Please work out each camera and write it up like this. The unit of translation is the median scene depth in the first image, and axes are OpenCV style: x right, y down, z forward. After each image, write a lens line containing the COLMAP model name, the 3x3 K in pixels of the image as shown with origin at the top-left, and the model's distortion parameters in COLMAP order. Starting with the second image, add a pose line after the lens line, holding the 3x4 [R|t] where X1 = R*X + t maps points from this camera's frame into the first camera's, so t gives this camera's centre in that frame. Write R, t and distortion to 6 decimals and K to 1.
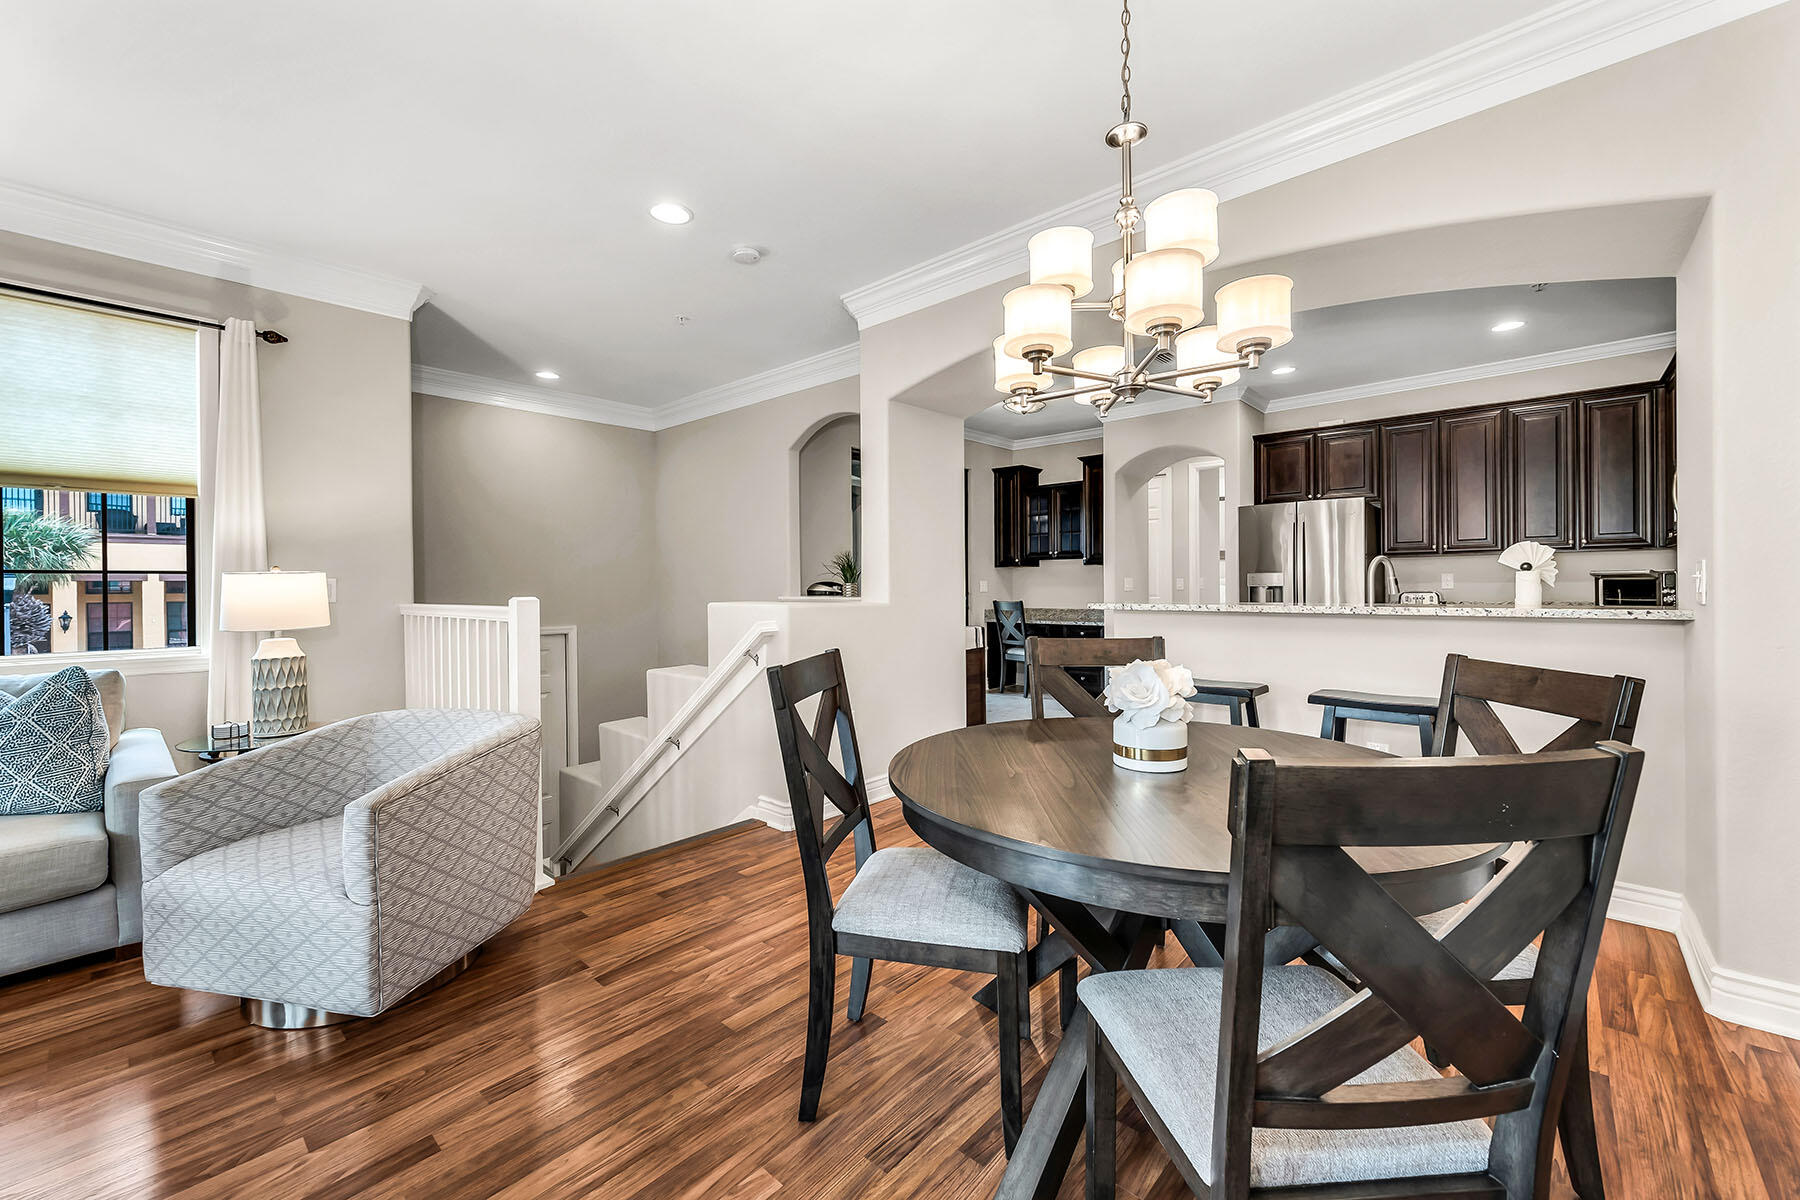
lens RADIAL K [[722.6, 0, 889.3], [0, 722.6, 588.3], [0, 0, 1]] dist [0.001141, 0.000078]
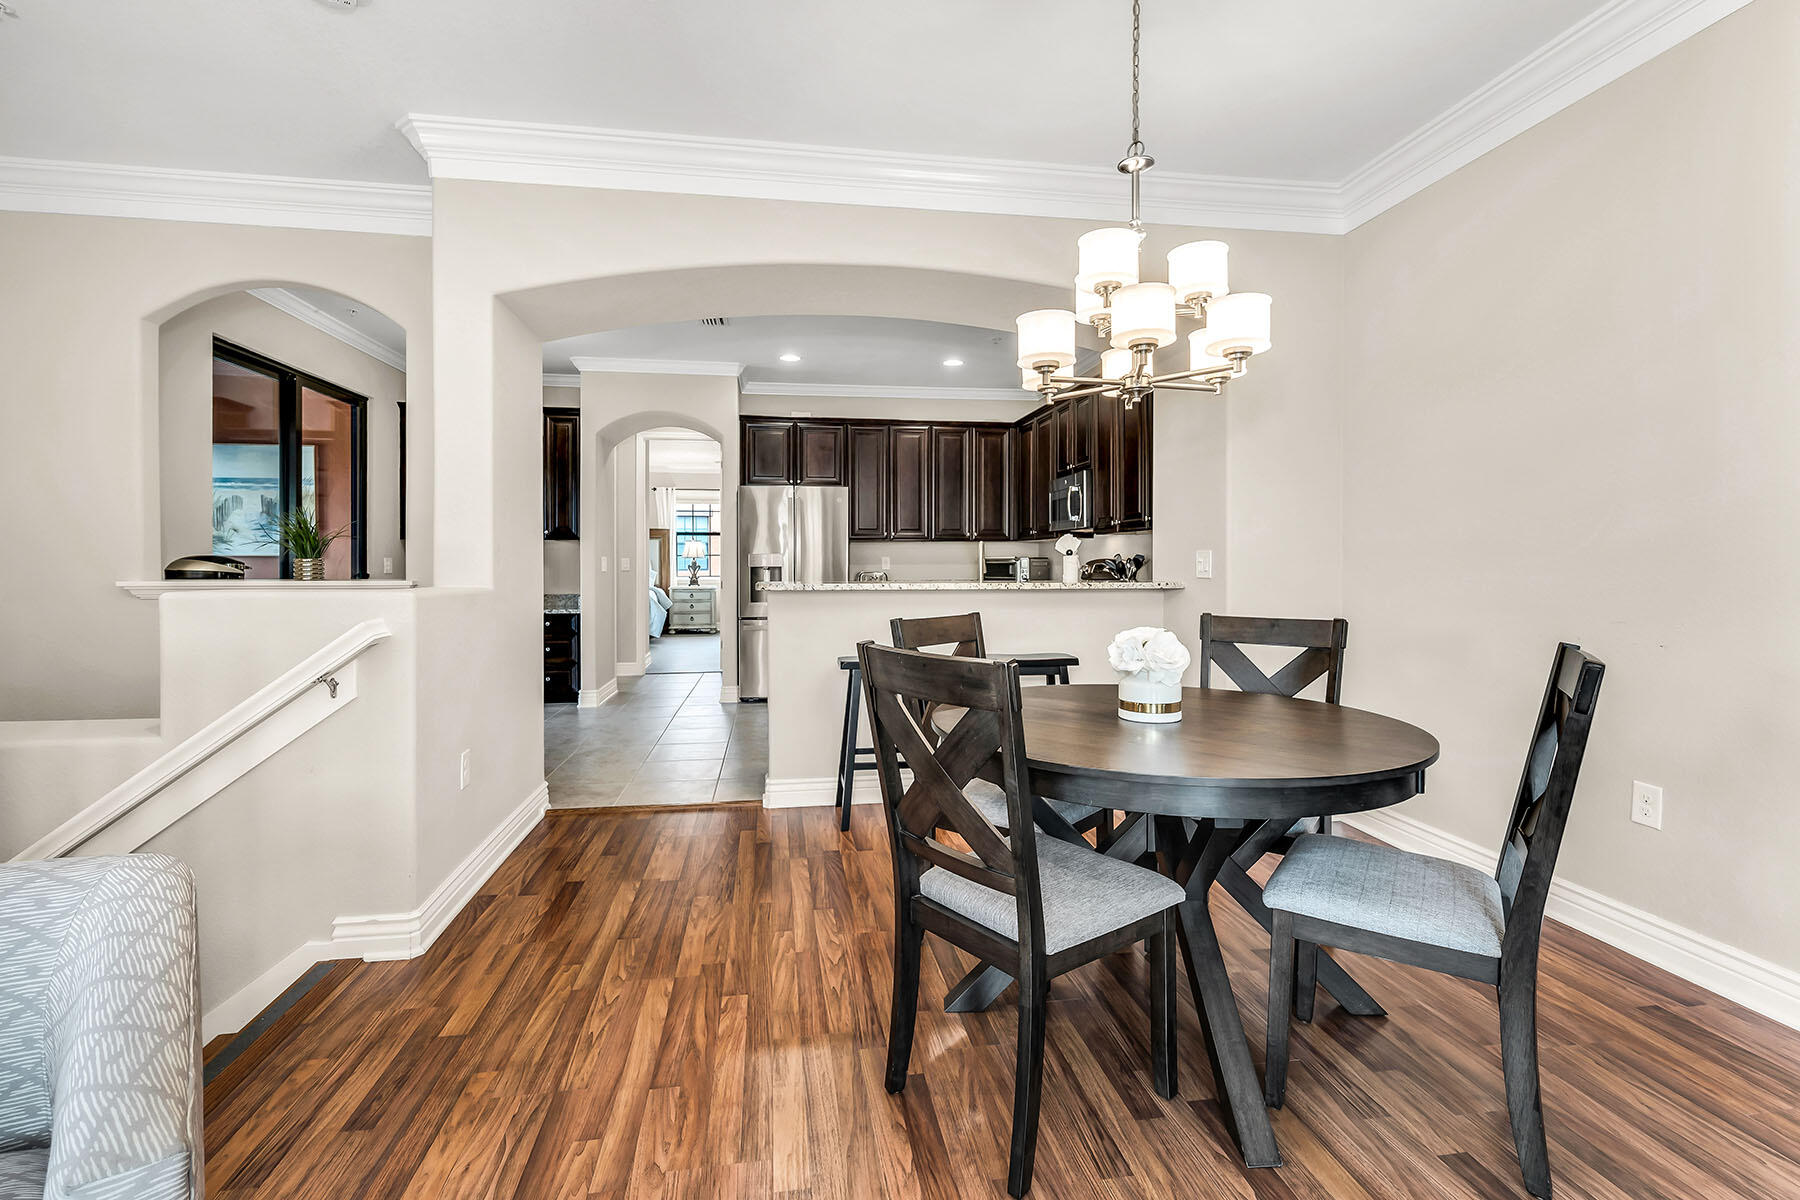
lens RADIAL K [[802.6, 0, 903.4], [0, 802.6, 577.0], [0, 0, 1]] dist [-0.001338, -0.000326]
pose [[0.615924, -0.007205, 0.787772, -0.273176], [-0.001423, 0.999946, 0.010258, 0.001142], [-0.787804, -0.007439, 0.615881, 0.157795]]
